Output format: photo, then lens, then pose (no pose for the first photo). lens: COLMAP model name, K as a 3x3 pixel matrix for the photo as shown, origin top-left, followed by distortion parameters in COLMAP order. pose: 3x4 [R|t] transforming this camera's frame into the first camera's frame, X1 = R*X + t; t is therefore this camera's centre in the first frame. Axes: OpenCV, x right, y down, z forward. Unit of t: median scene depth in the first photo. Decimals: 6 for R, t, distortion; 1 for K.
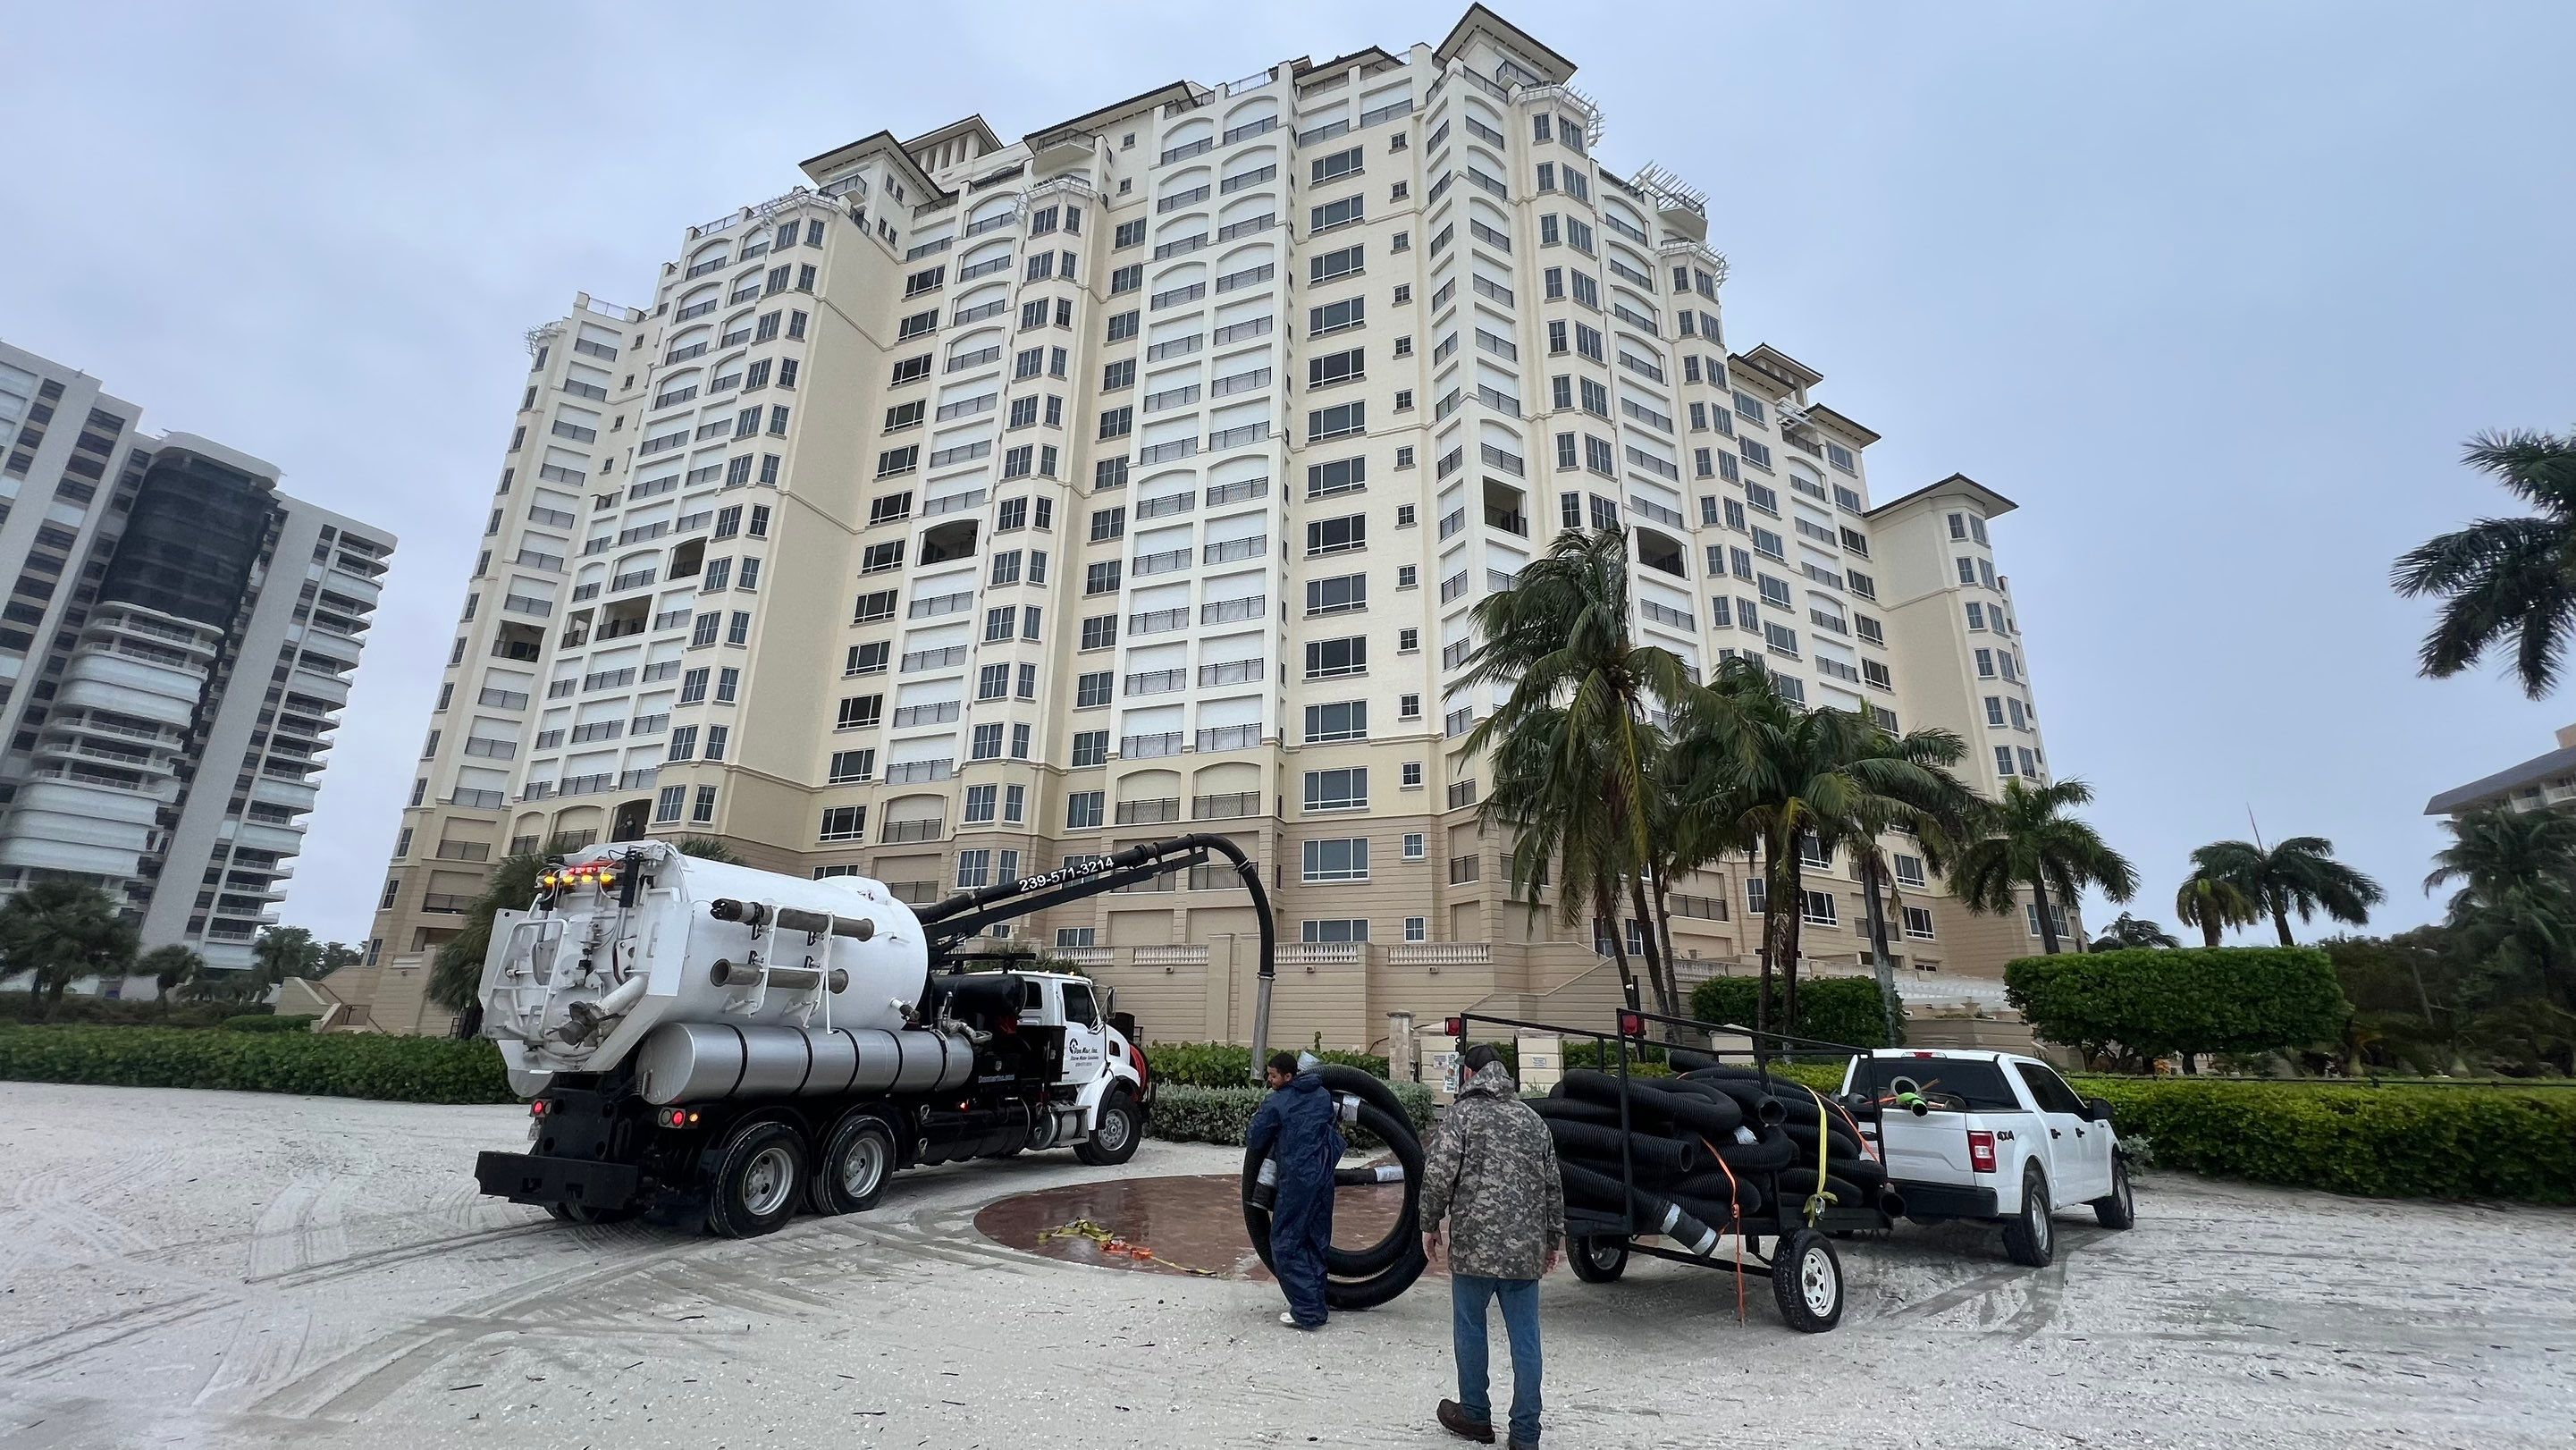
lens RADIAL K [[1028.6, 0, 1282.0], [0, 1028.6, 719.0], [0, 0, 1]] dist [-0.001571, 0.000055]
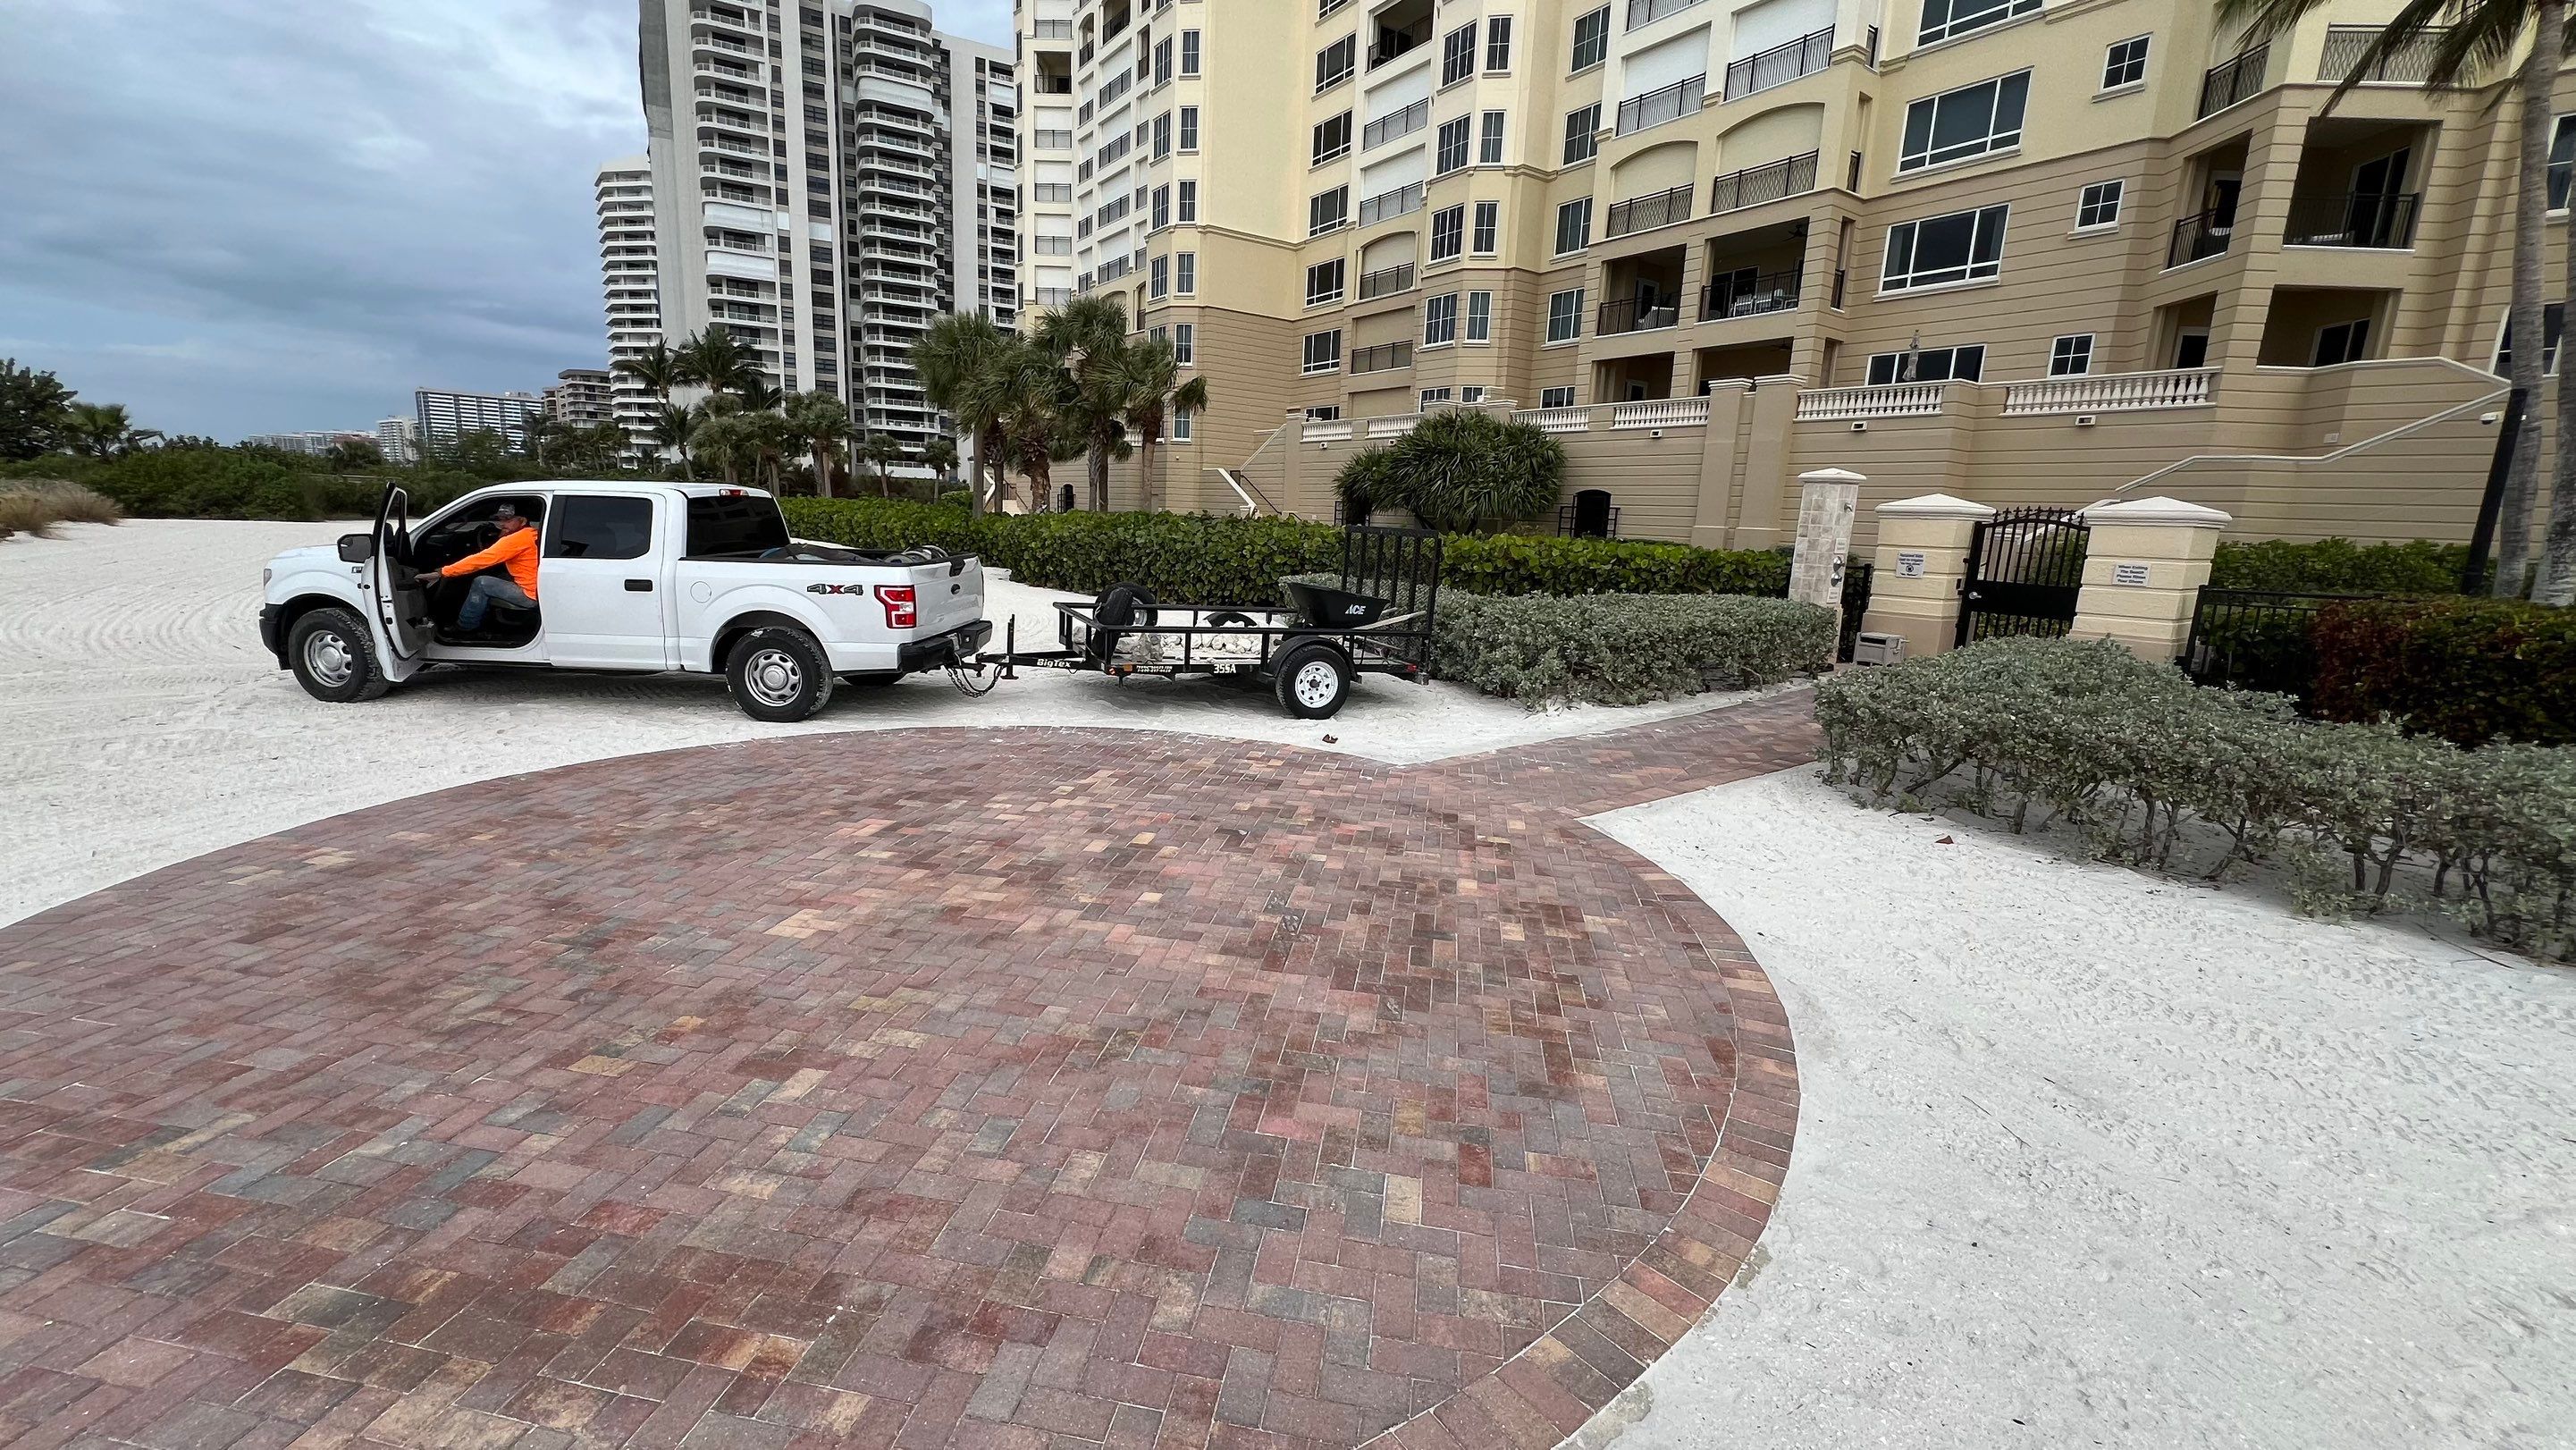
lens RADIAL K [[1025.2, 0, 1278.1], [0, 1025.2, 724.7], [0, 0, 1]] dist [-0.001836, -0.000137]
pose [[0.826439, 0.130076, -0.547795, 0.082190], [0.145233, 0.890769, 0.430625, 0.056889], [0.543972, -0.435443, 0.717275, 0.176977]]
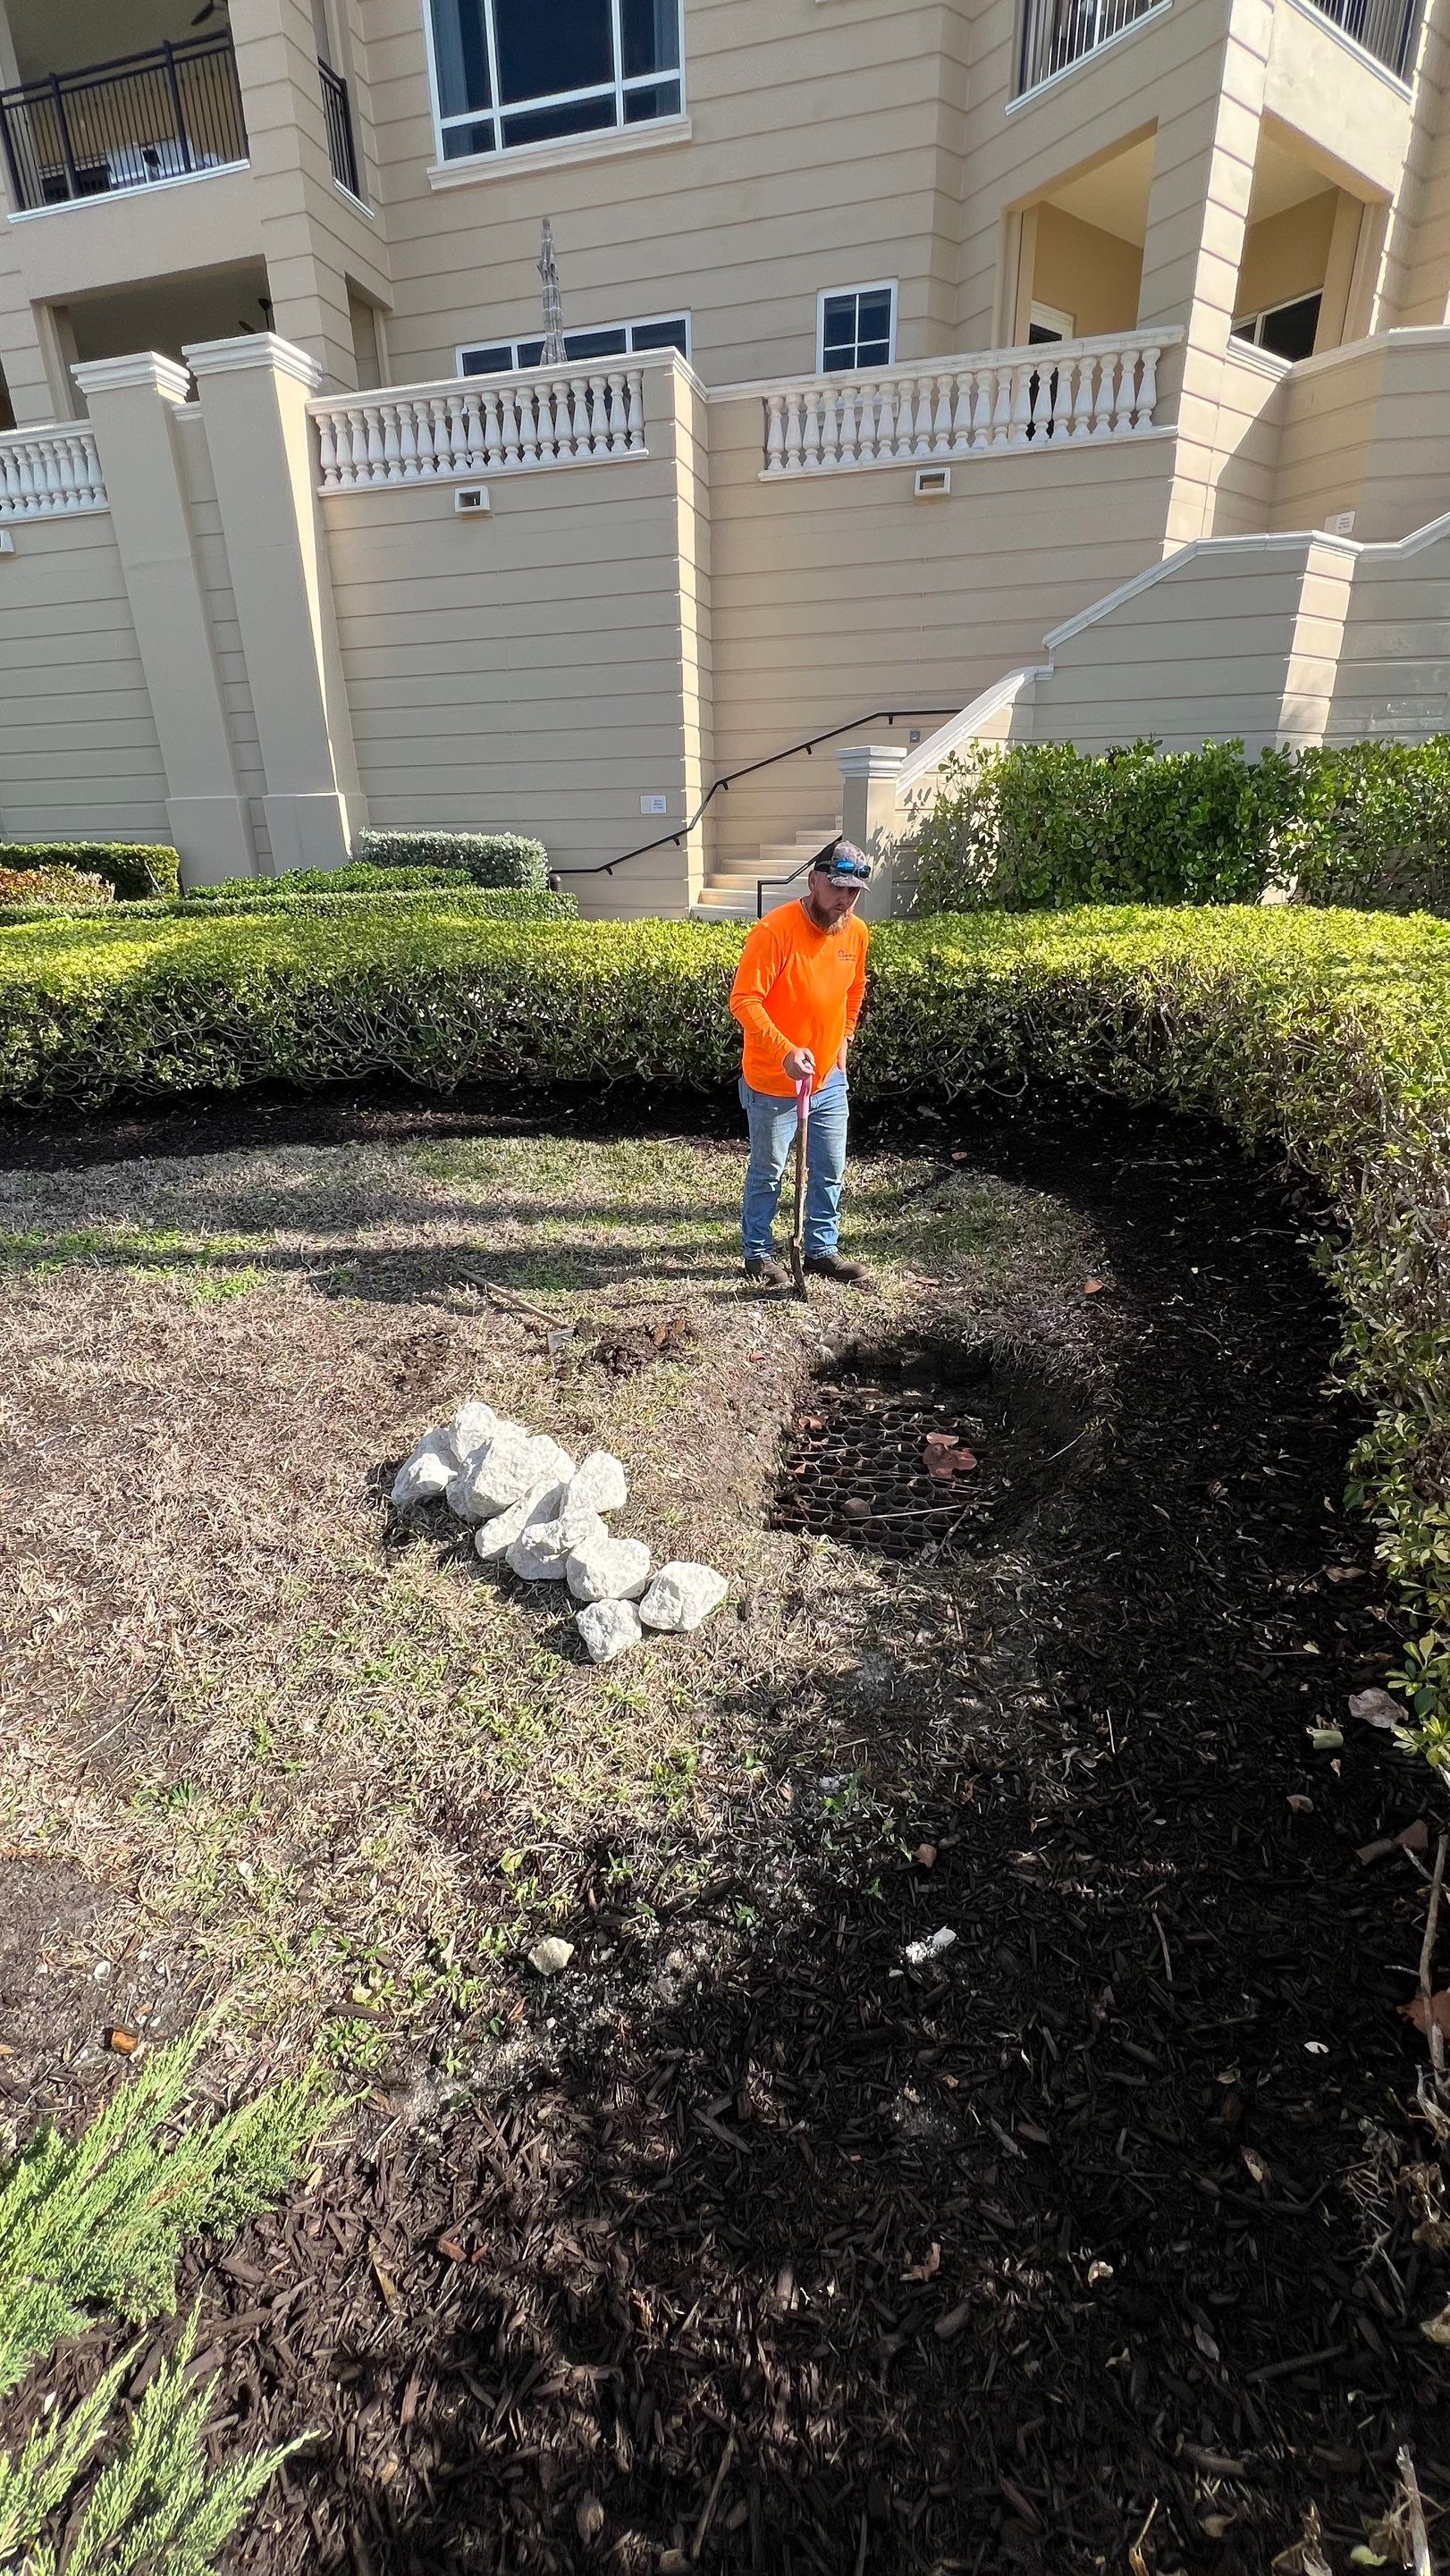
lens RADIAL K [[1025.2, 0, 731.9], [0, 1025.2, 1283.1], [0, 0, 1]] dist [-0.001836, -0.000137]
pose [[0.994147, -0.069418, 0.082784, 0.045554], [-0.002557, 0.750917, 0.660391, 0.171197], [-0.108007, -0.656738, 0.746345, 0.514833]]
